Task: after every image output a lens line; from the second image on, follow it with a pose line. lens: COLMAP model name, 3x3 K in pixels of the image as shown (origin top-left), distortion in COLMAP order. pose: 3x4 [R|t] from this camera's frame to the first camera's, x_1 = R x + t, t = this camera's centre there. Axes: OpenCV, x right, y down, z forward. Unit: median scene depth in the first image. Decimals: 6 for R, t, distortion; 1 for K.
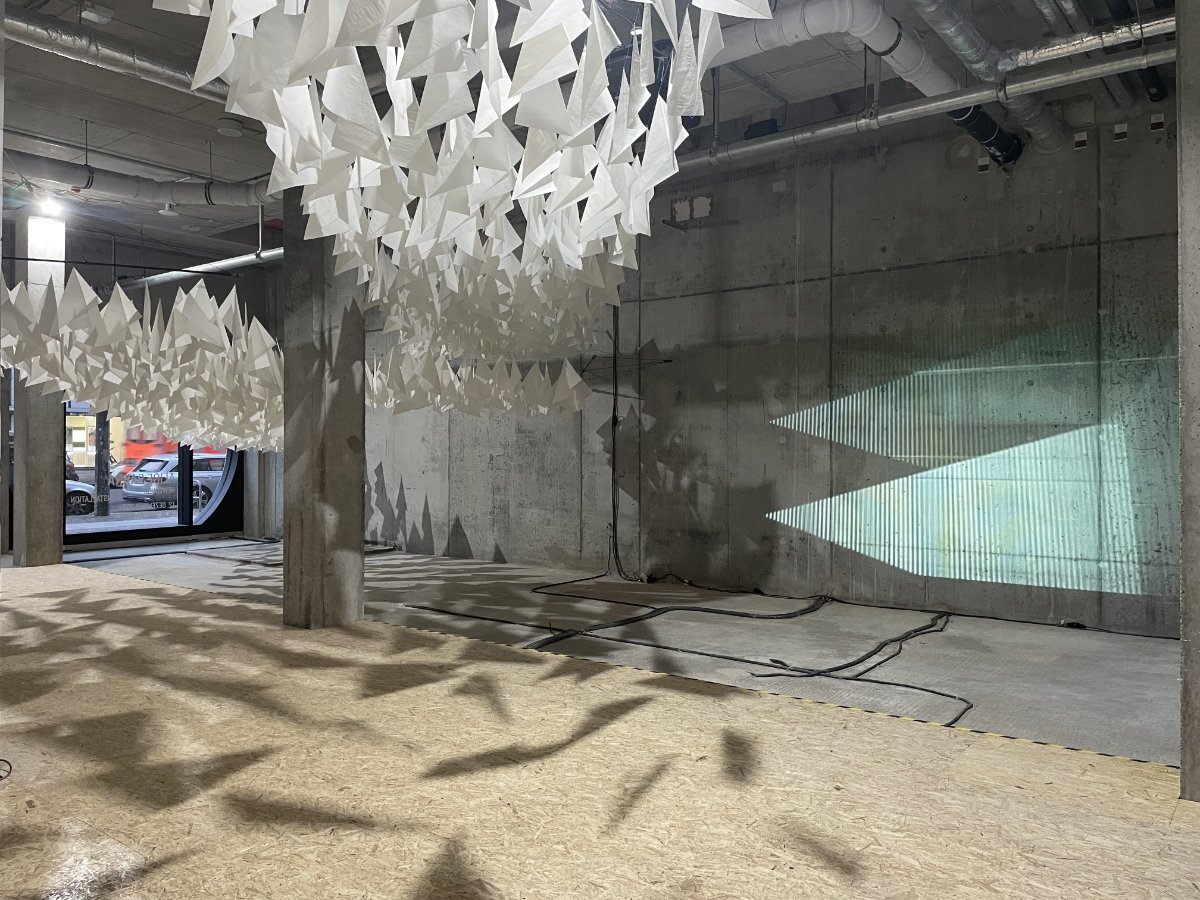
lens RADIAL K [[941.4, 0, 622.9], [0, 941.4, 442.4], [0, 0, 1]] dist [0.085365, -0.107465]
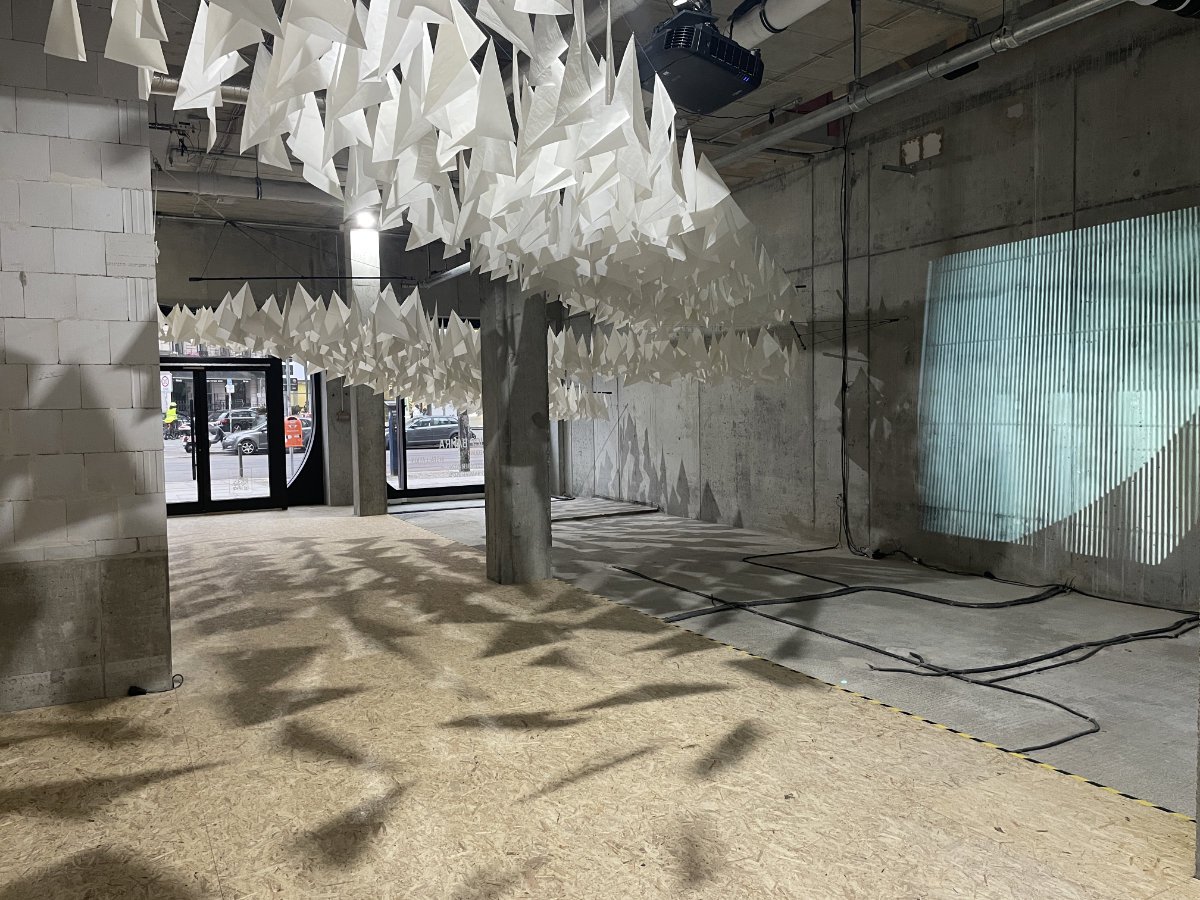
lens RADIAL K [[941.4, 0, 591.5], [0, 941.4, 451.7], [0, 0, 1]] dist [0.085365, -0.107465]
pose [[0.903300, 0.004956, -0.428982, 0.247719], [0.020375, 0.998309, 0.054436, -0.020306], [0.428526, -0.057913, 0.901671, 0.041964]]
